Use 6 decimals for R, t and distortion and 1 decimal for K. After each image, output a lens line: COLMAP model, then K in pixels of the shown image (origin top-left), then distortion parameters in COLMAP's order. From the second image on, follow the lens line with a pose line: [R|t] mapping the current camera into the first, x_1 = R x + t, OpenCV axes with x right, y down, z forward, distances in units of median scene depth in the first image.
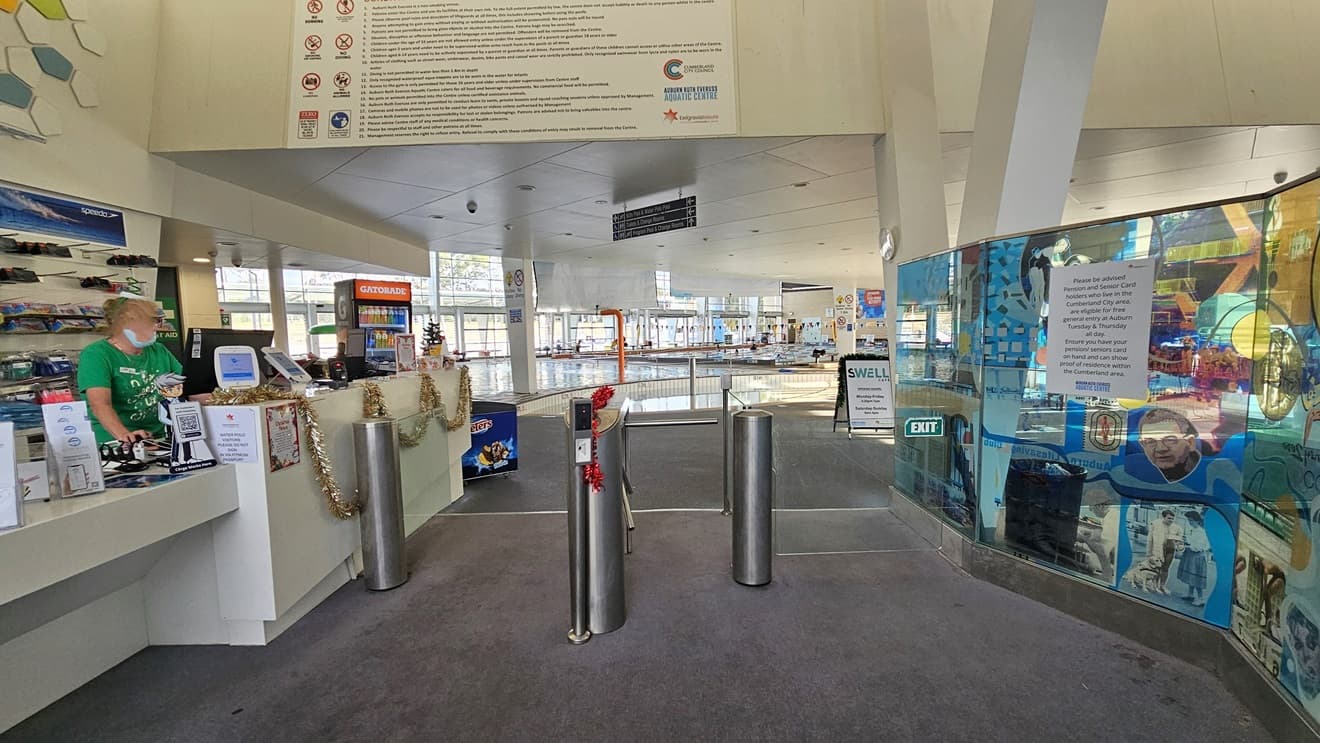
lens RADIAL K [[558.6, 0, 638.7], [0, 558.6, 389.7], [0, 0, 1]] dist [-0.001898, 0.001365]
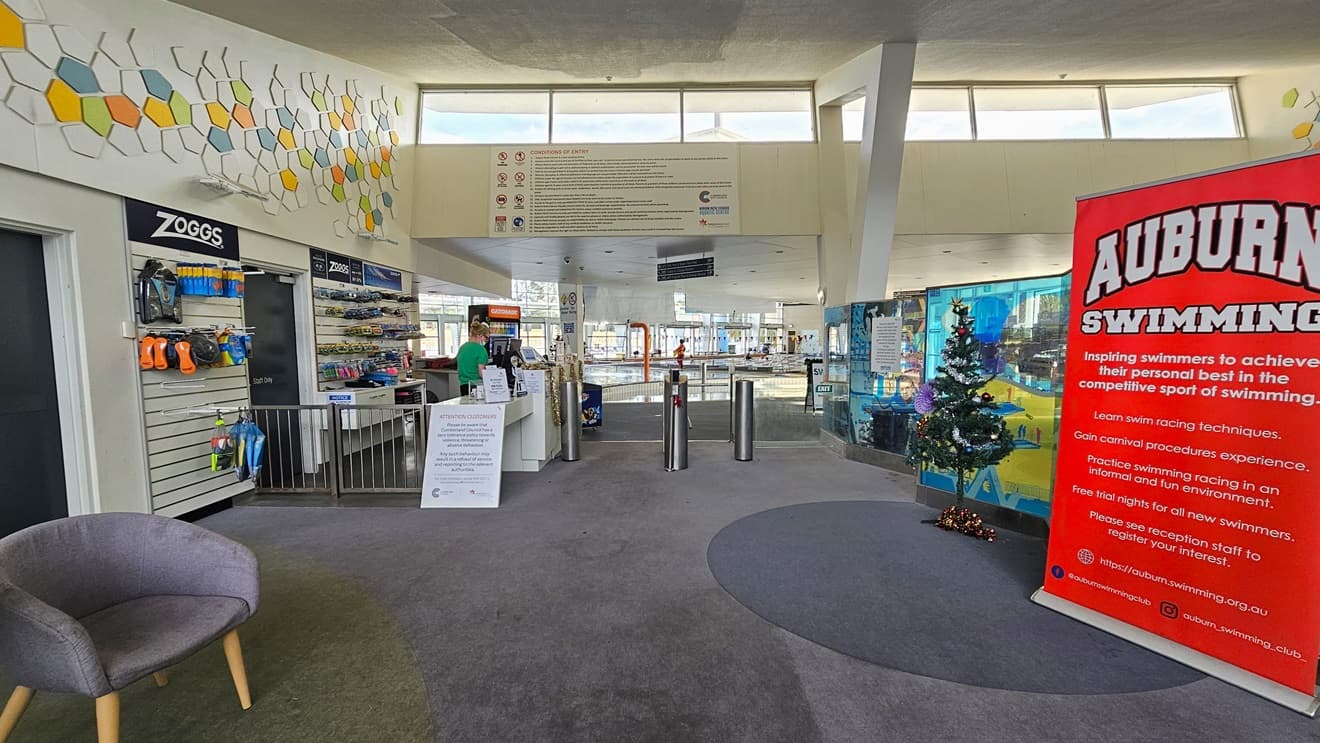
lens RADIAL K [[545.4, 0, 642.8], [0, 545.4, 387.9], [0, 0, 1]] dist [0.006778, -0.000141]
pose [[0.999893, 0.014542, -0.001434, -0.124394], [-0.014564, 0.999742, -0.017409, 0.074453], [0.001180, 0.017428, 0.999847, -0.738315]]
